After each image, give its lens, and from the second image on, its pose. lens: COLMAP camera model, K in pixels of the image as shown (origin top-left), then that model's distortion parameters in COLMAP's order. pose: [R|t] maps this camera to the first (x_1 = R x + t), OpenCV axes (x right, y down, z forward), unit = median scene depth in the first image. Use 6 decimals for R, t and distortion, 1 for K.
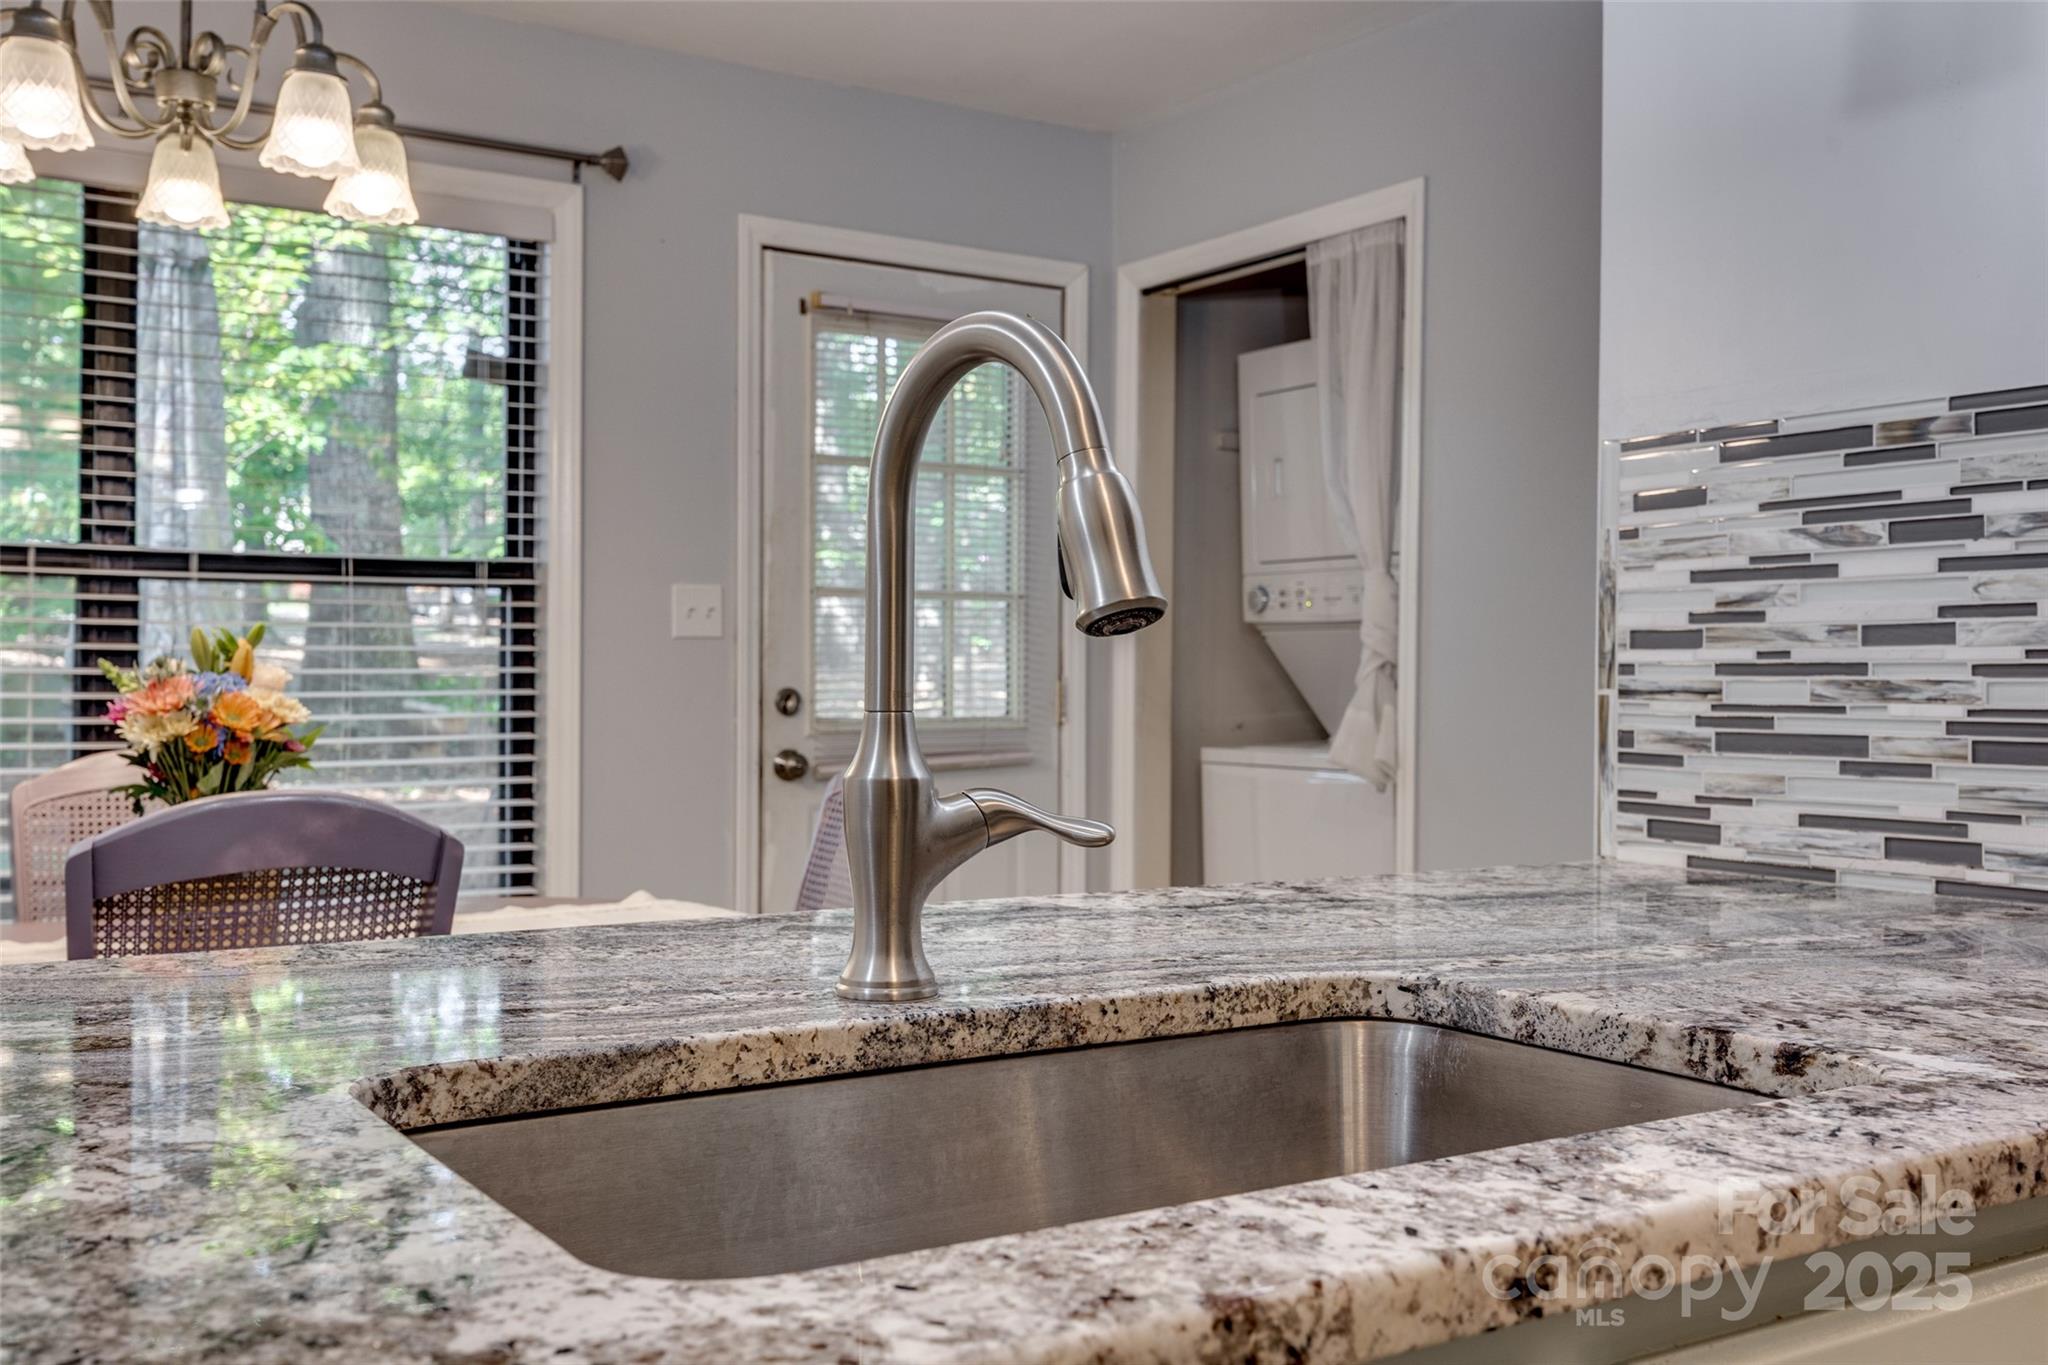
lens RADIAL K [[1951.0, 0, 1019.3], [0, 1951.0, 685.2], [0, 0, 1]] dist [-0.004405, 0.000000]
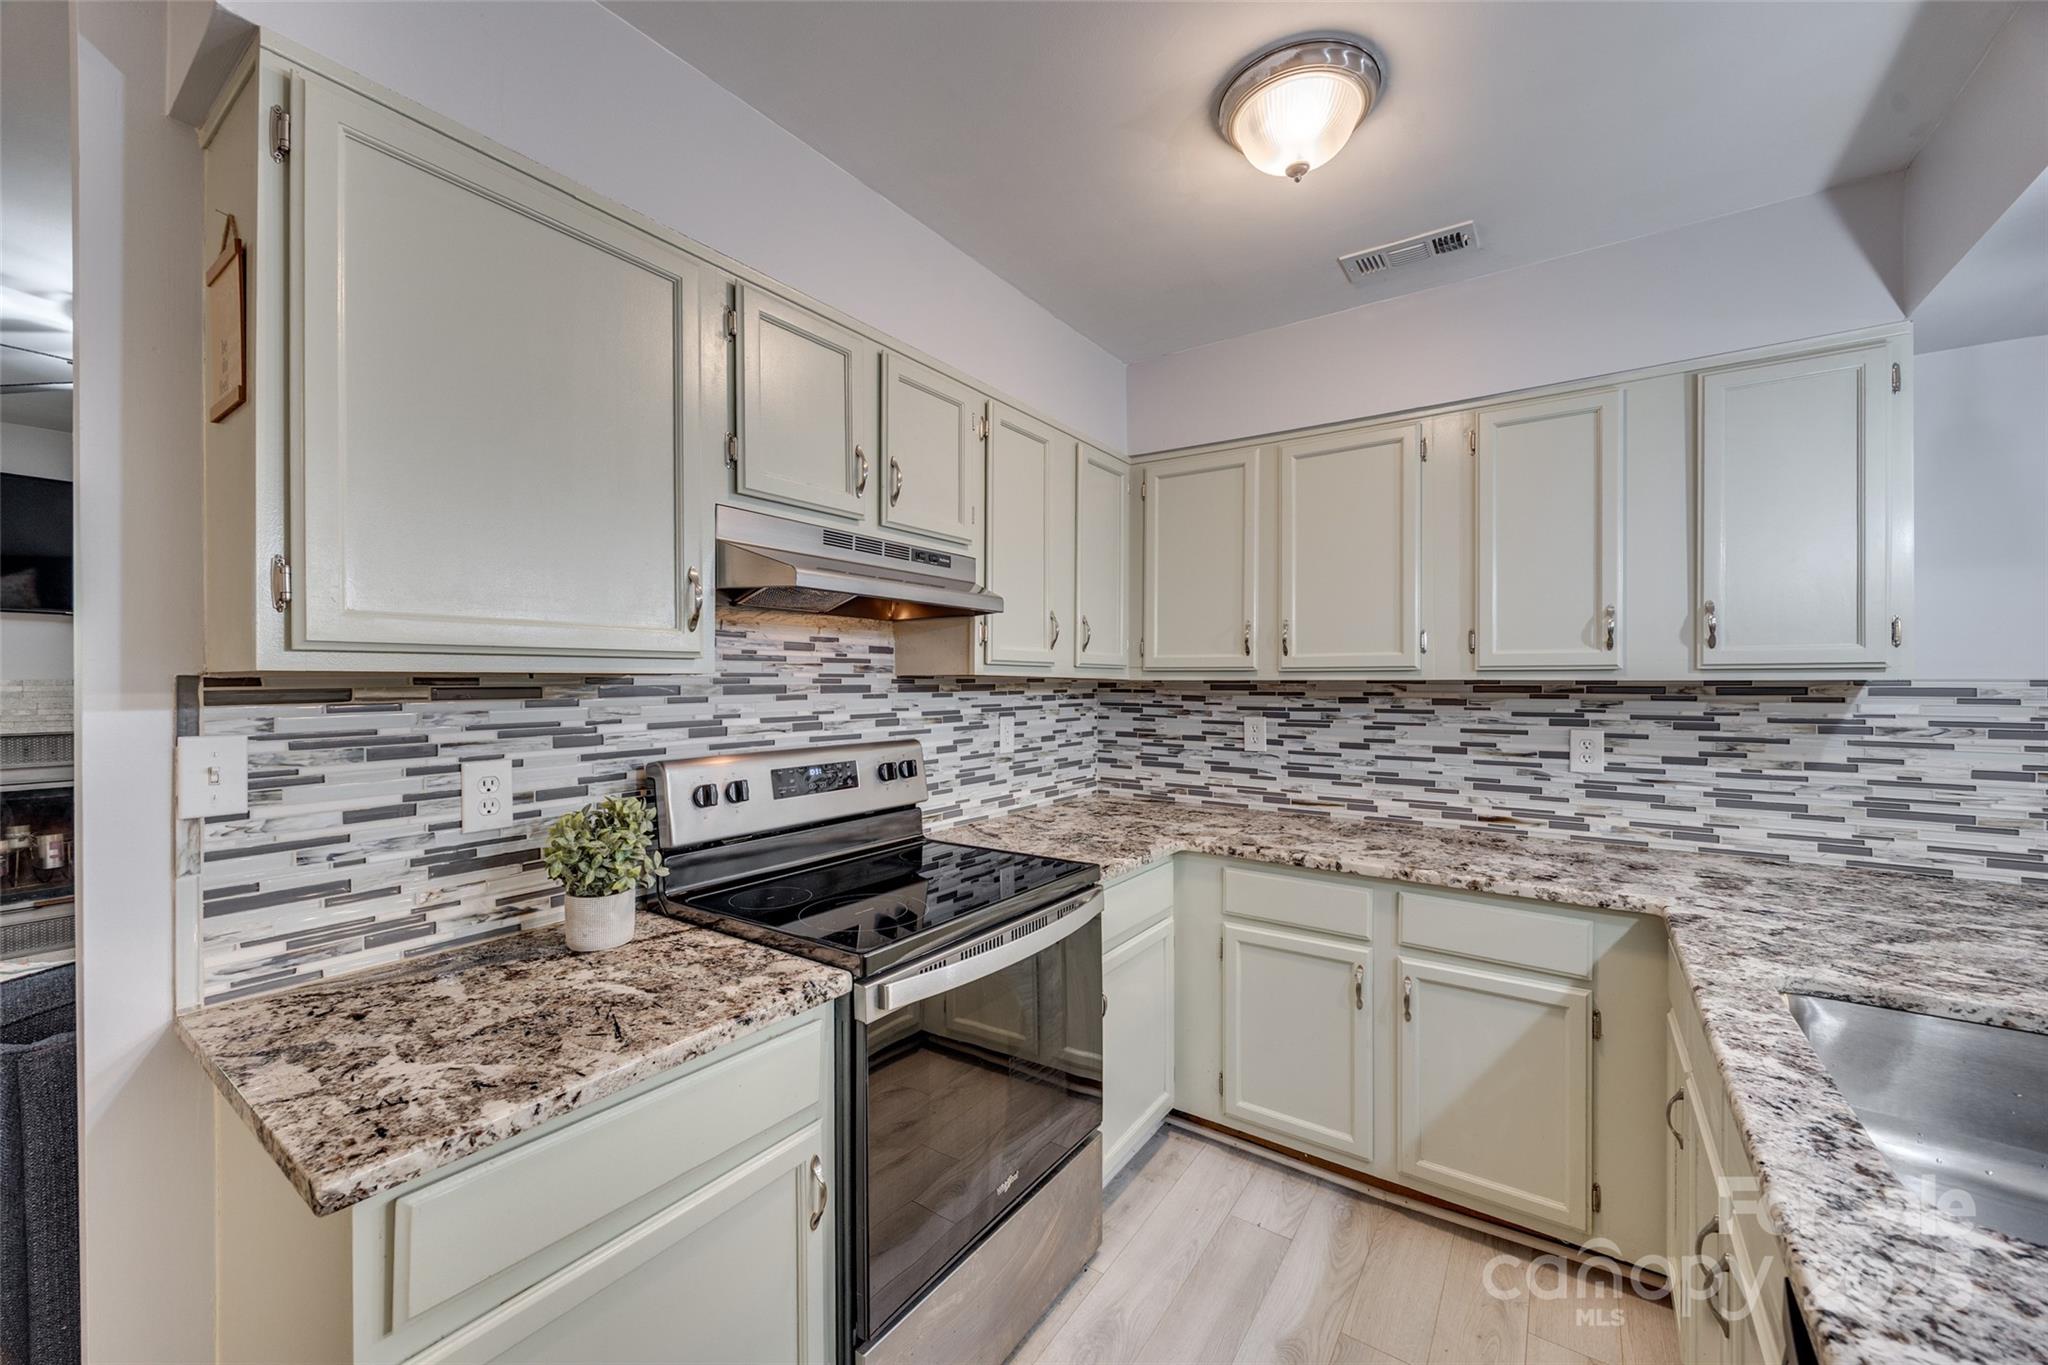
lens RADIAL K [[778.0, 0, 1029.6], [0, 778.0, 683.4], [0, 0, 1]] dist [-0.004551, 0.000862]
pose [[-0.925218, 0.001180, -0.379434, 0.788300], [-0.001785, 0.999971, 0.007463, -0.149787], [0.379431, 0.007582, -0.925189, 0.714920]]
